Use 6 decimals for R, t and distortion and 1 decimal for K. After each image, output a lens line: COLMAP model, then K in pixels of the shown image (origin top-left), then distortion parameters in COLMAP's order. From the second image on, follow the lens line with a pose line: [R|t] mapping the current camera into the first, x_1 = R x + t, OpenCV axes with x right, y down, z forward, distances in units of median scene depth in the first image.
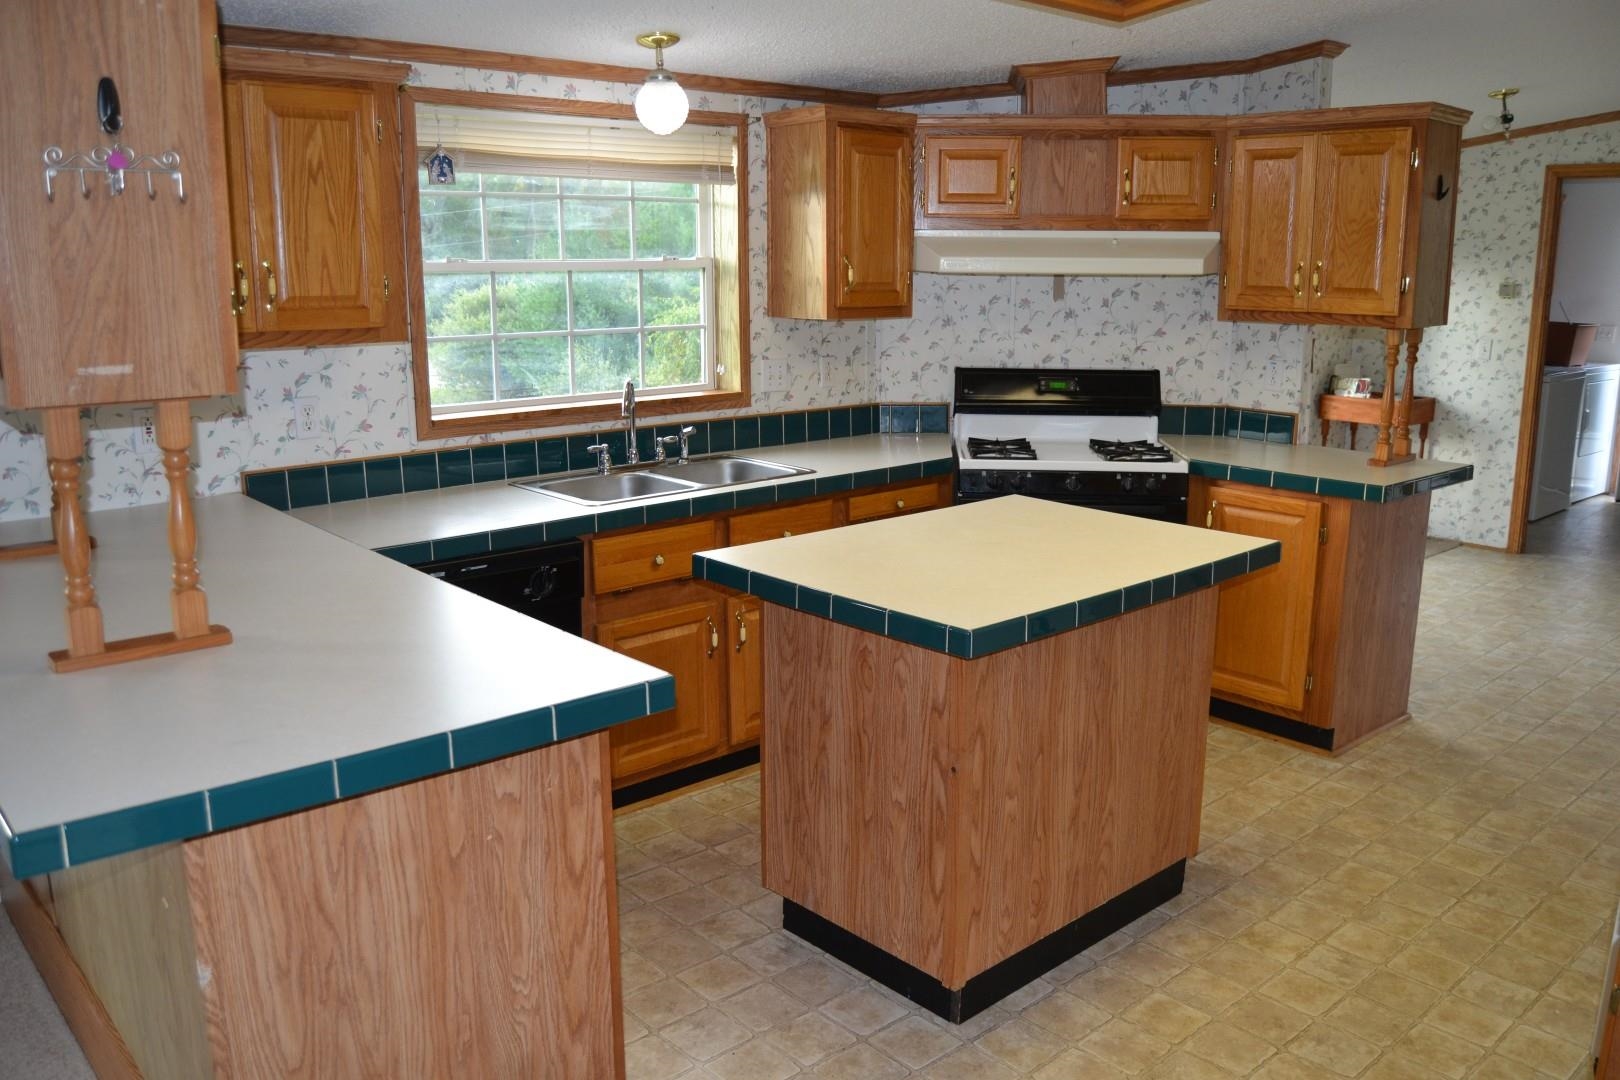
lens RADIAL K [[1290.6, 0, 777.4], [0, 1290.6, 540.7], [0, 0, 1]] dist [-0.090676, 0.001565]
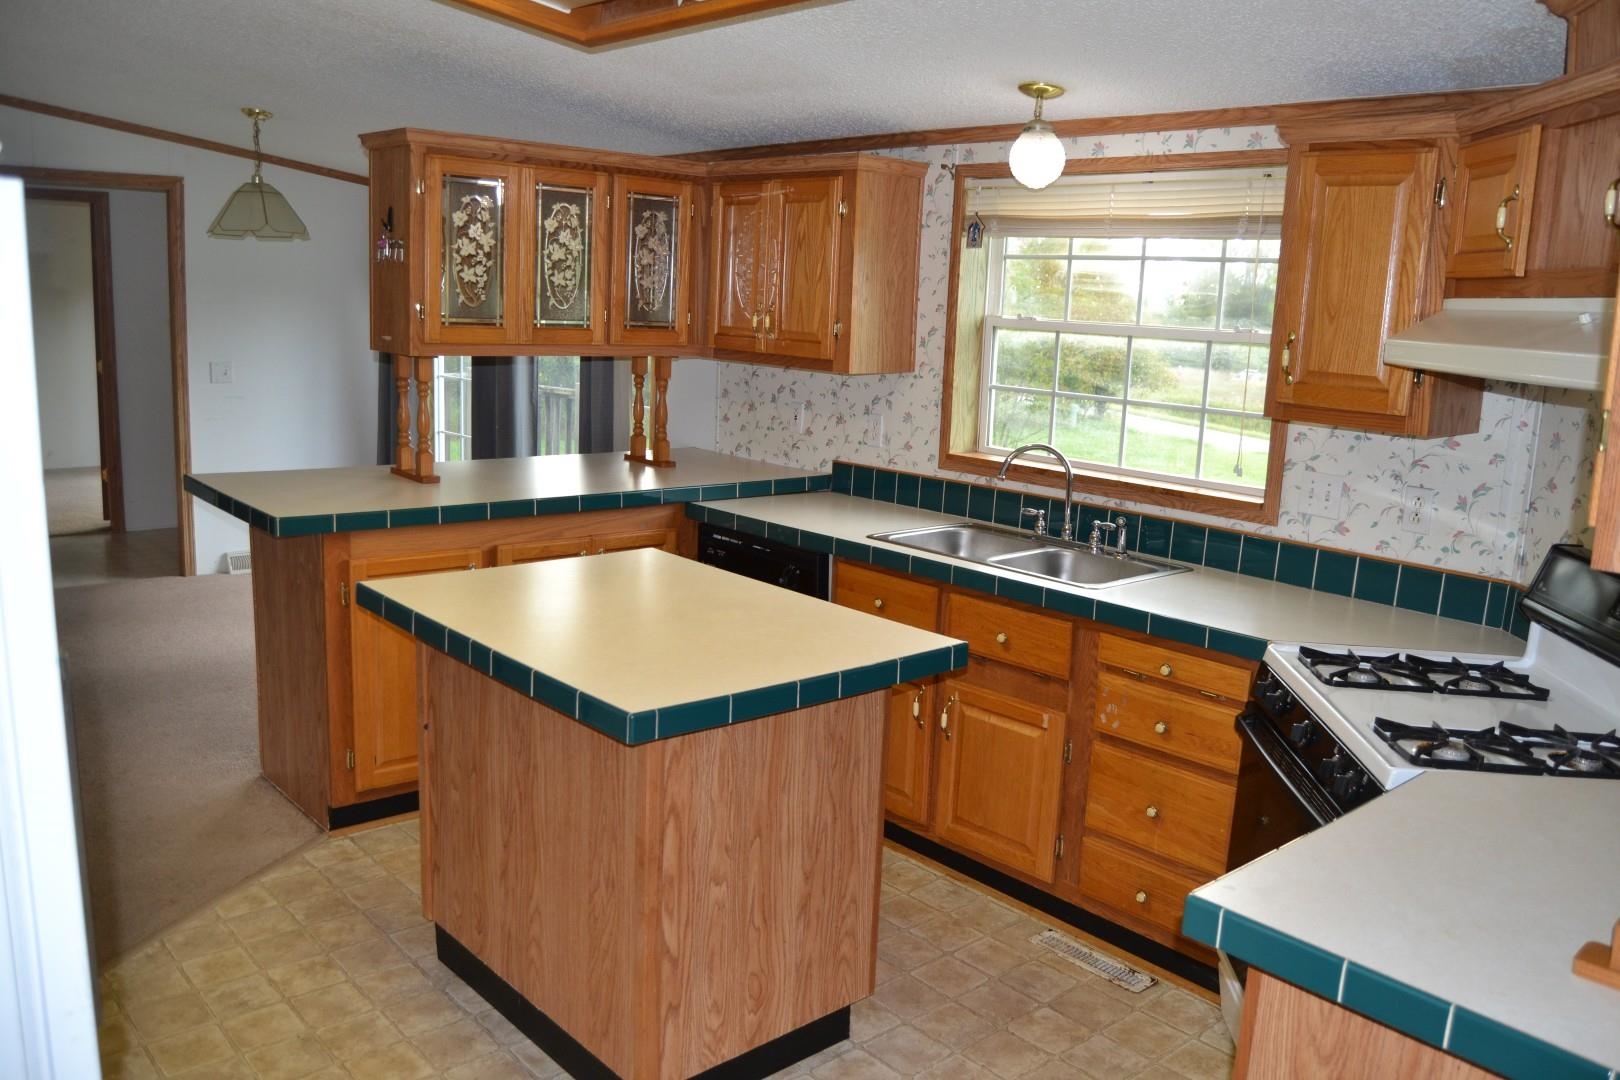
lens RADIAL K [[1290.6, 0, 777.4], [0, 1290.6, 540.7], [0, 0, 1]] dist [-0.090676, 0.001565]
pose [[-0.011526, 0.183935, -0.982871, 0.870210], [-0.257995, 0.949109, 0.180642, -0.187186], [0.966077, 0.255658, 0.036515, 0.827624]]
